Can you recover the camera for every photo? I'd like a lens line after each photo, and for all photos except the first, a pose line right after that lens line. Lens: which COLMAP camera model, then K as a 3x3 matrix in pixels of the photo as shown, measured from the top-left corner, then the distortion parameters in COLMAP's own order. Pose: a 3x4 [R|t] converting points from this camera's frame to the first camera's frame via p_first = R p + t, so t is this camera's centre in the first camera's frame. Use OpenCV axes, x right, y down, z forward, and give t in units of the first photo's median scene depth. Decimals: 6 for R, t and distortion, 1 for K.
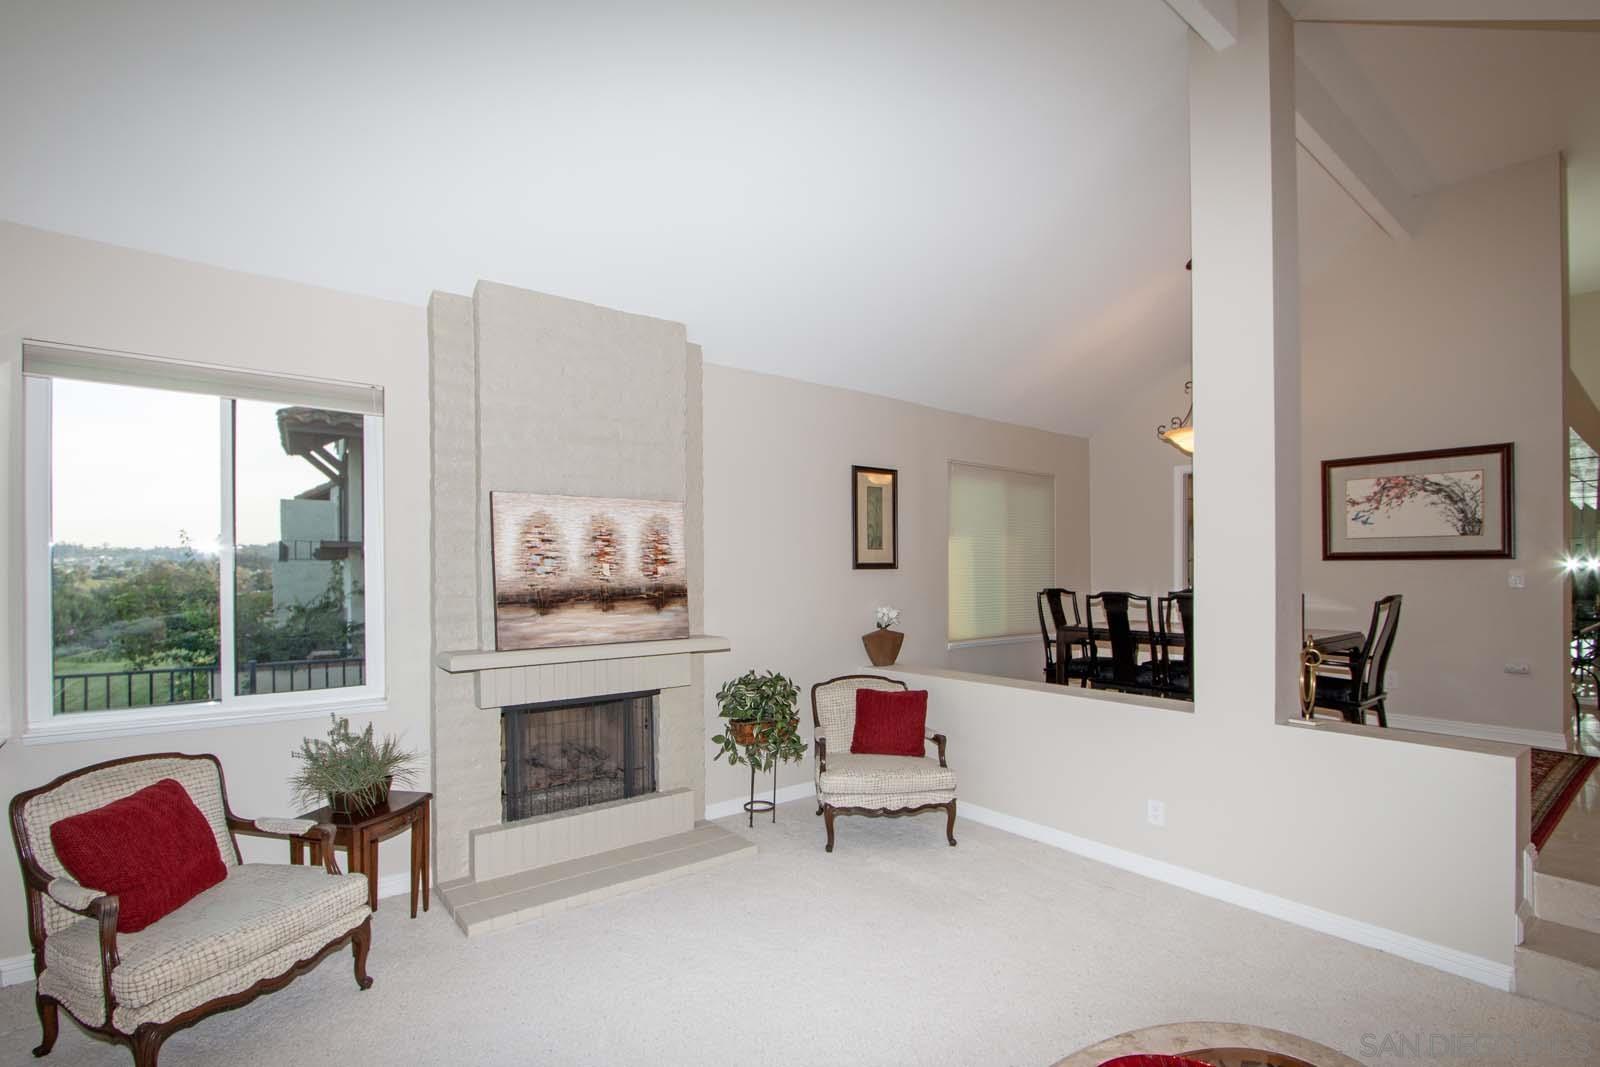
lens RADIAL K [[748.1, 0, 800.8], [0, 748.1, 567.9], [0, 0, 1]] dist [-0.013104, 0.004884]
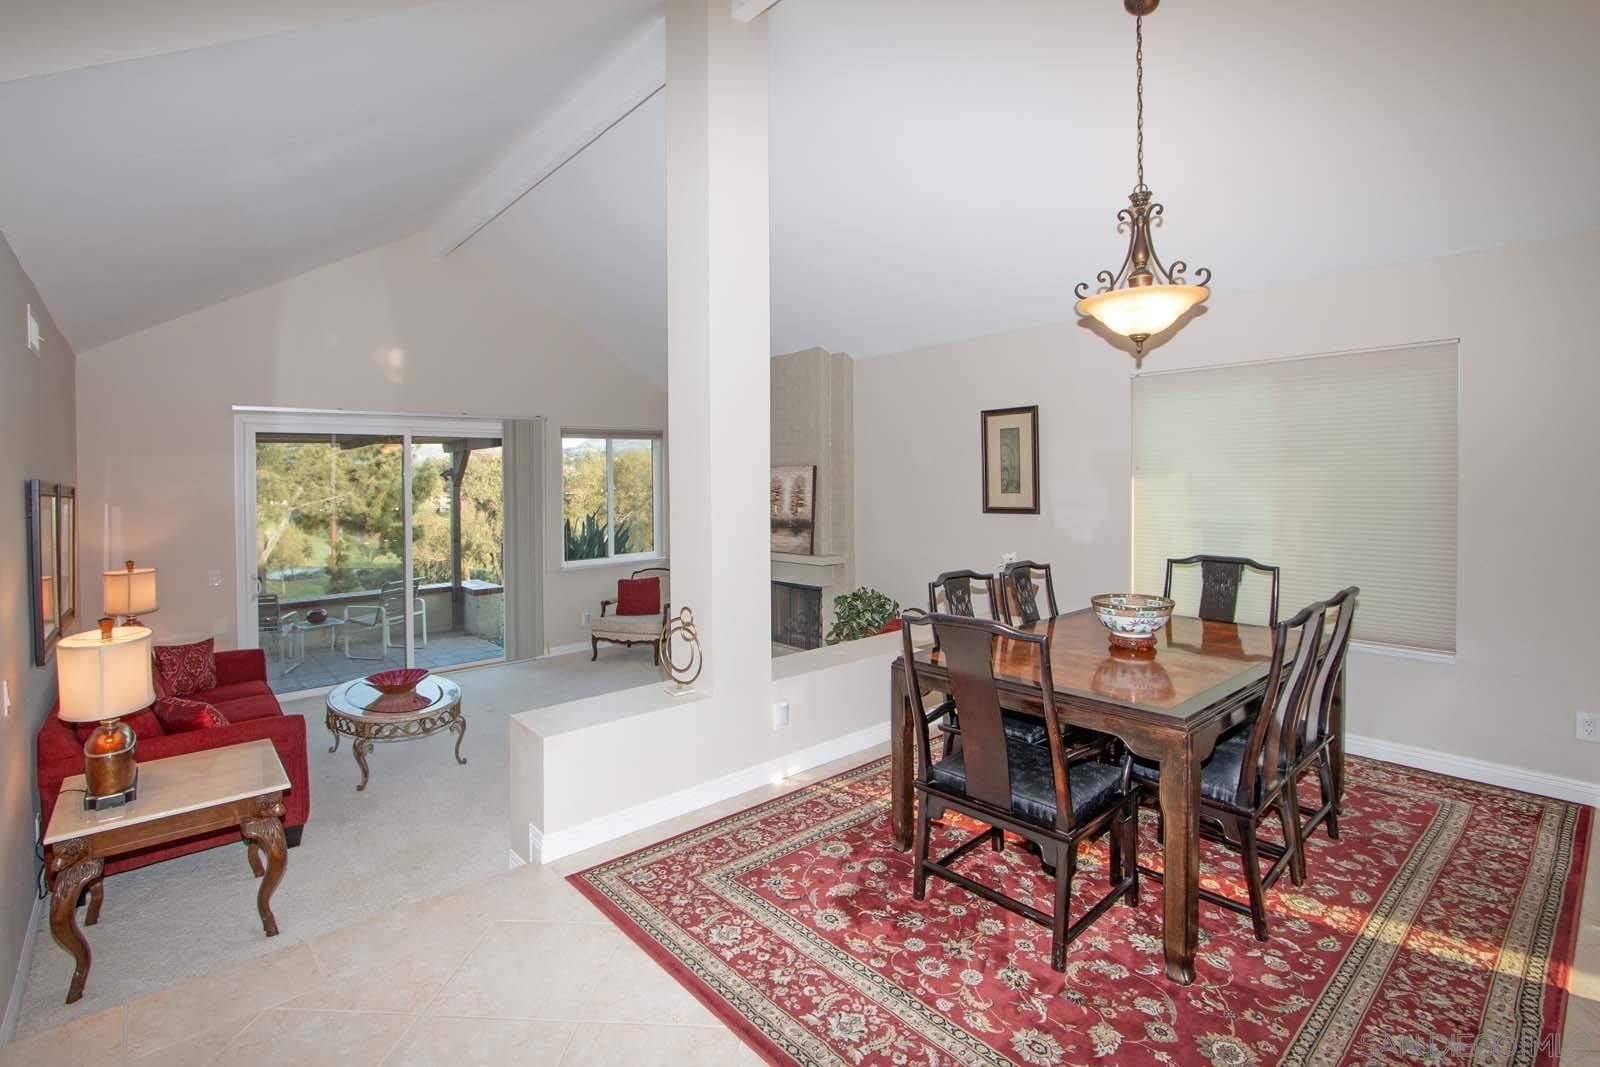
lens RADIAL K [[748.1, 0, 778.9], [0, 748.1, 450.9], [0, 0, 1]] dist [-0.013104, 0.004884]
pose [[0.014481, -0.035237, -0.999274, 1.321195], [0.018698, 0.999214, -0.034964, -0.063714], [0.999720, -0.018178, 0.015128, 0.862771]]
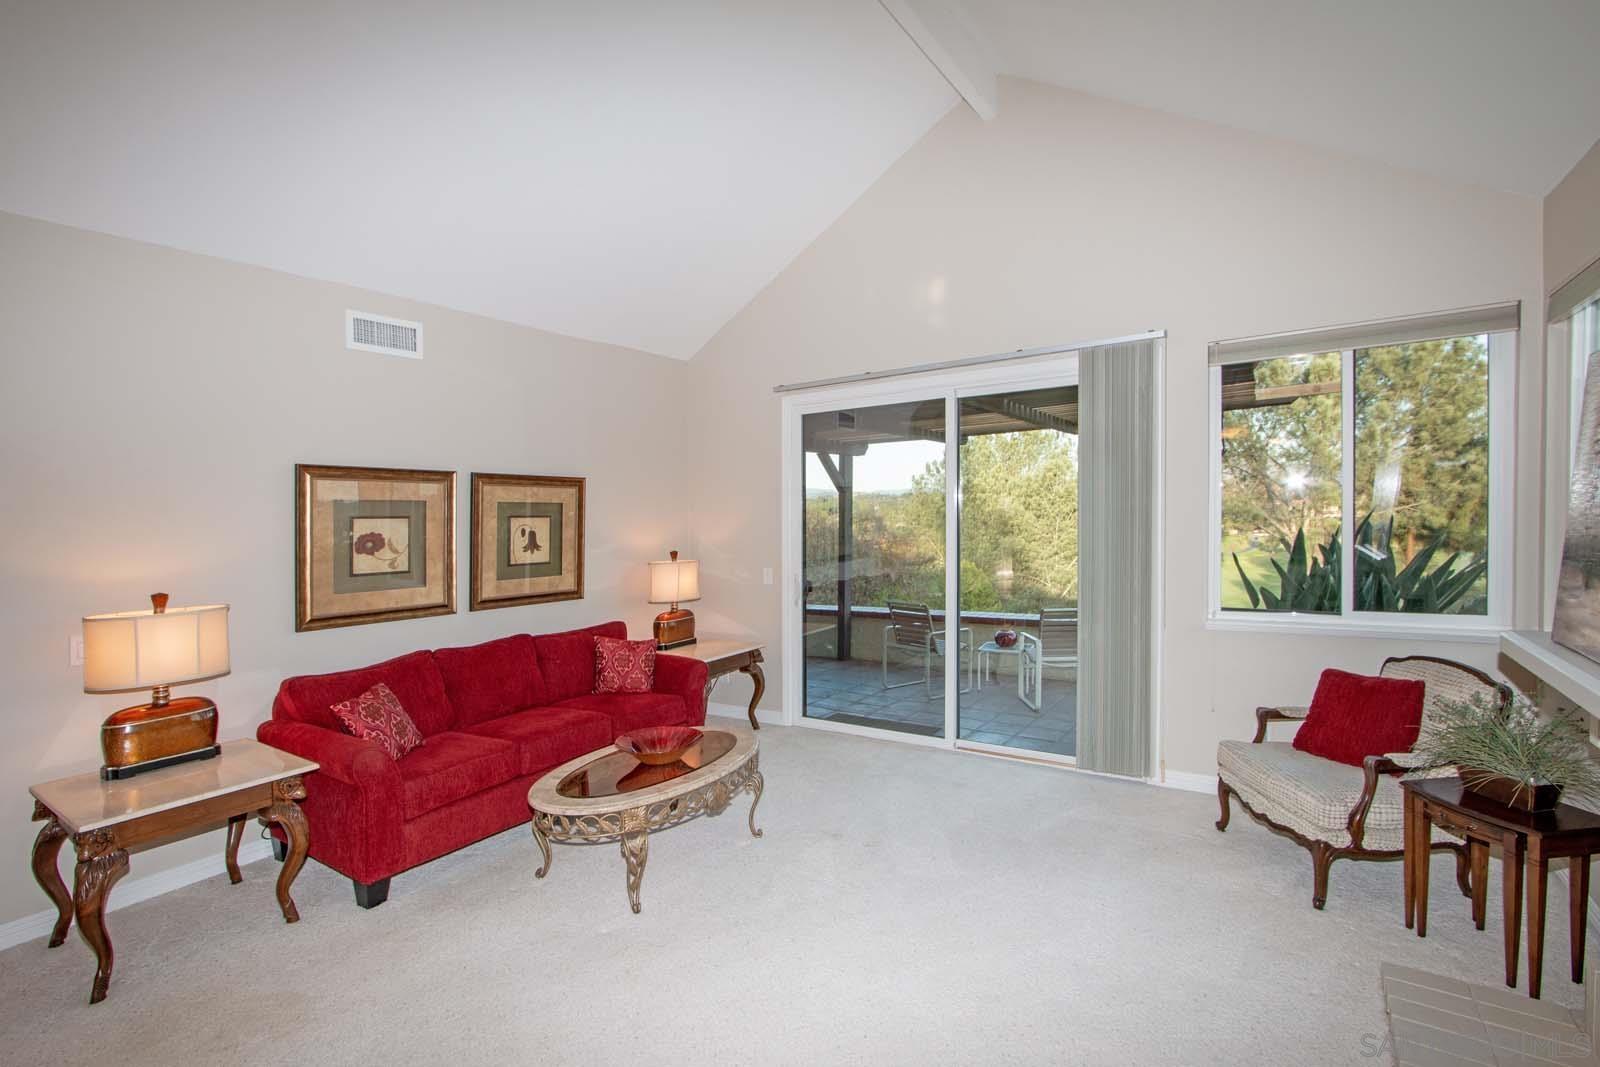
lens RADIAL K [[748.1, 0, 796.6], [0, 748.1, 531.3], [0, 0, 1]] dist [-0.013104, 0.004884]
pose [[-0.959268, 0.031642, -0.280720, 0.272459], [0.026624, 0.999411, 0.021674, -0.000946], [0.281240, 0.013317, -0.959545, 1.078436]]
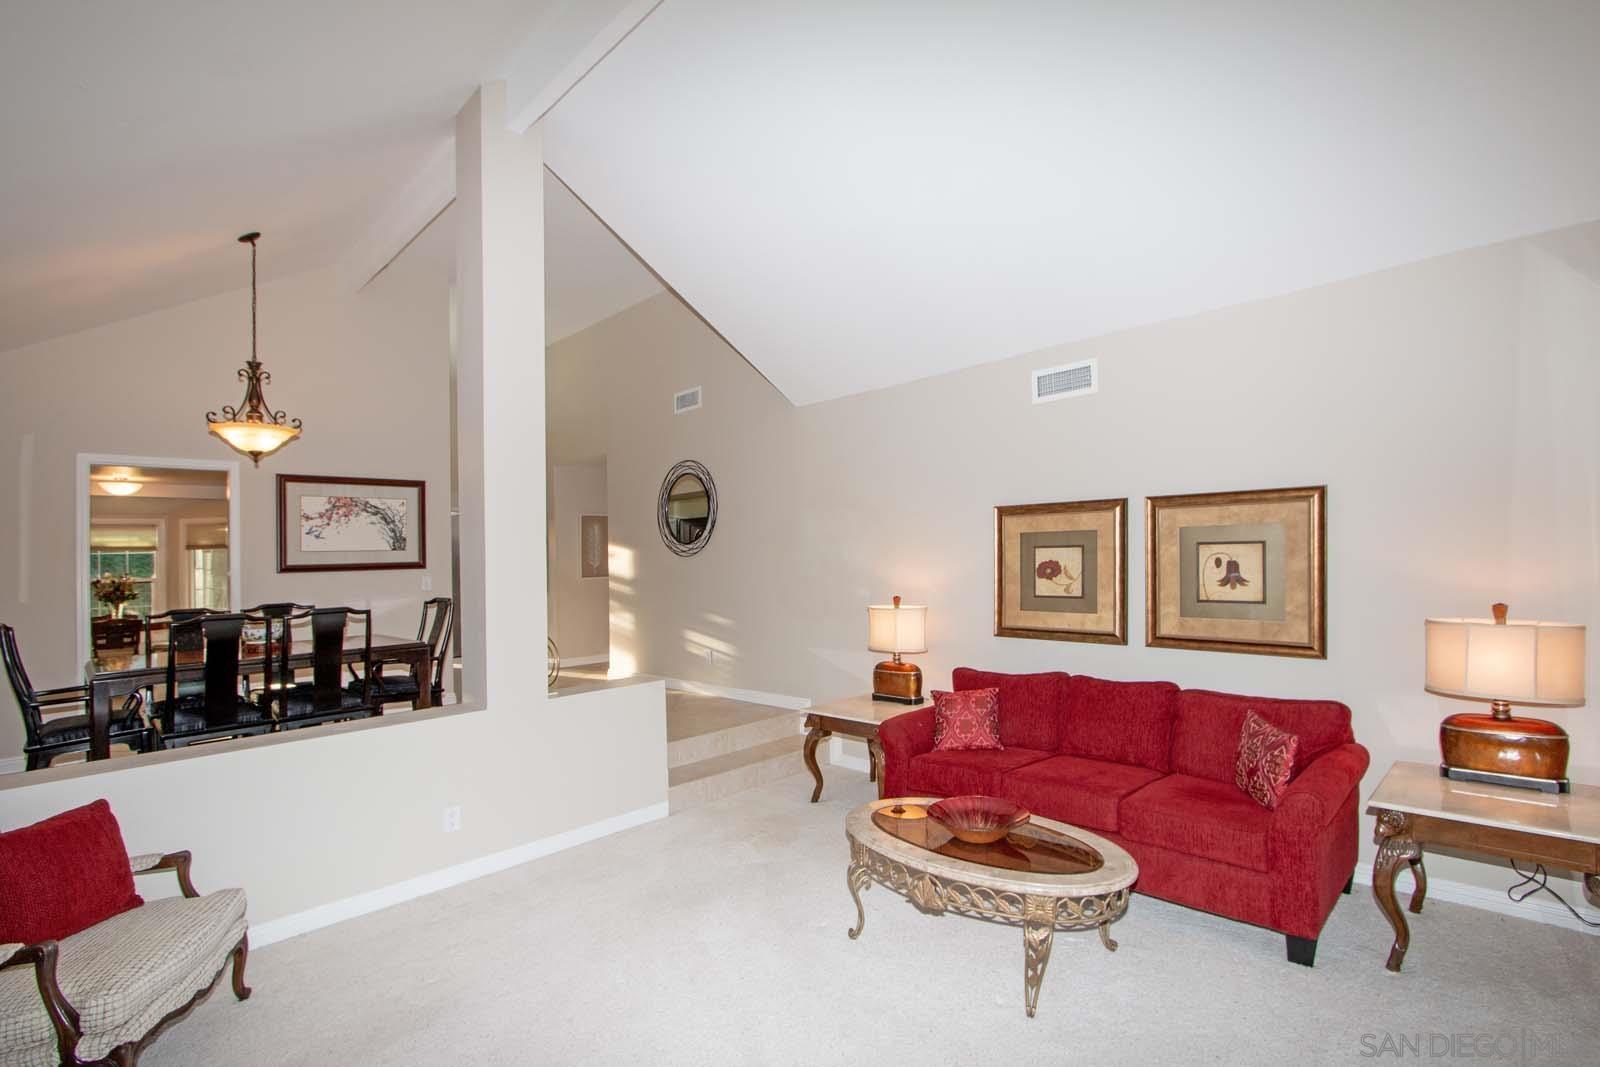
lens RADIAL K [[748.1, 0, 803.1], [0, 748.1, 522.4], [0, 0, 1]] dist [-0.013104, 0.004884]
pose [[-0.092939, 0.052086, 0.994309, -0.486173], [0.033268, 0.998236, -0.049182, -0.006306], [-0.995116, 0.028508, -0.094507, 0.500827]]
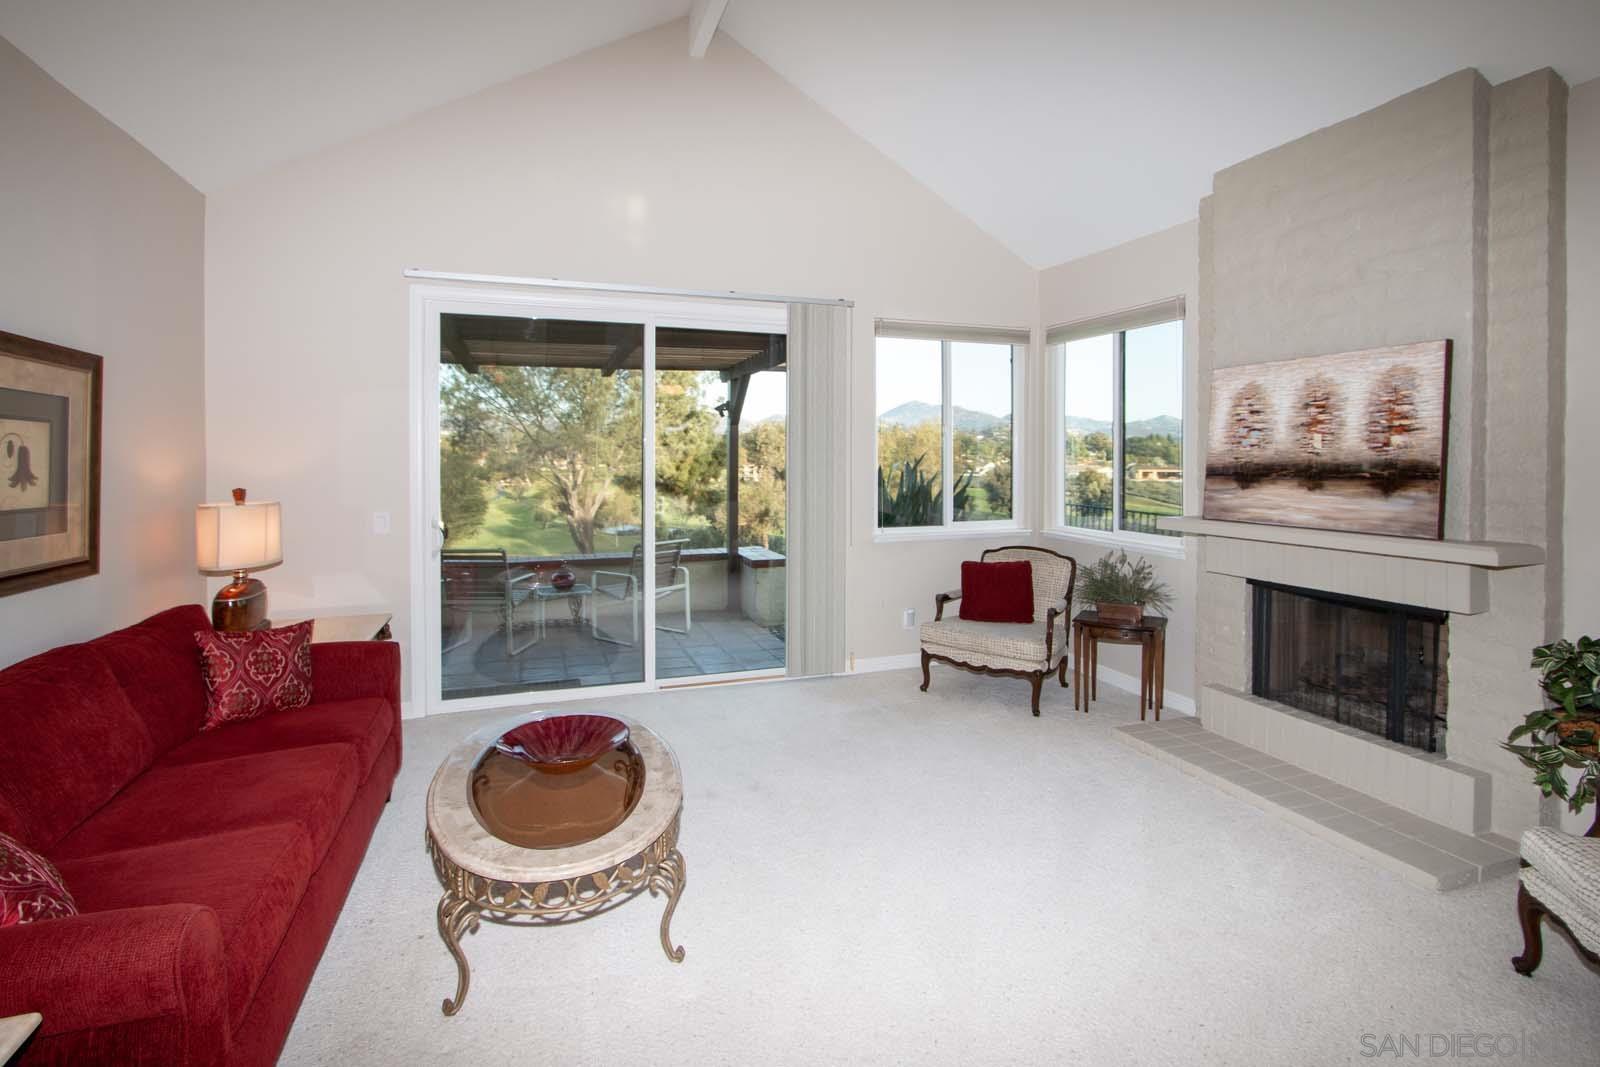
lens RADIAL K [[748.1, 0, 777.7], [0, 748.1, 470.4], [0, 0, 1]] dist [-0.013104, 0.004884]
pose [[-0.360651, 0.016754, -0.932550, 0.651497], [-0.002037, 0.999822, 0.018750, 0.018224], [0.932699, 0.008662, -0.360552, 0.646476]]
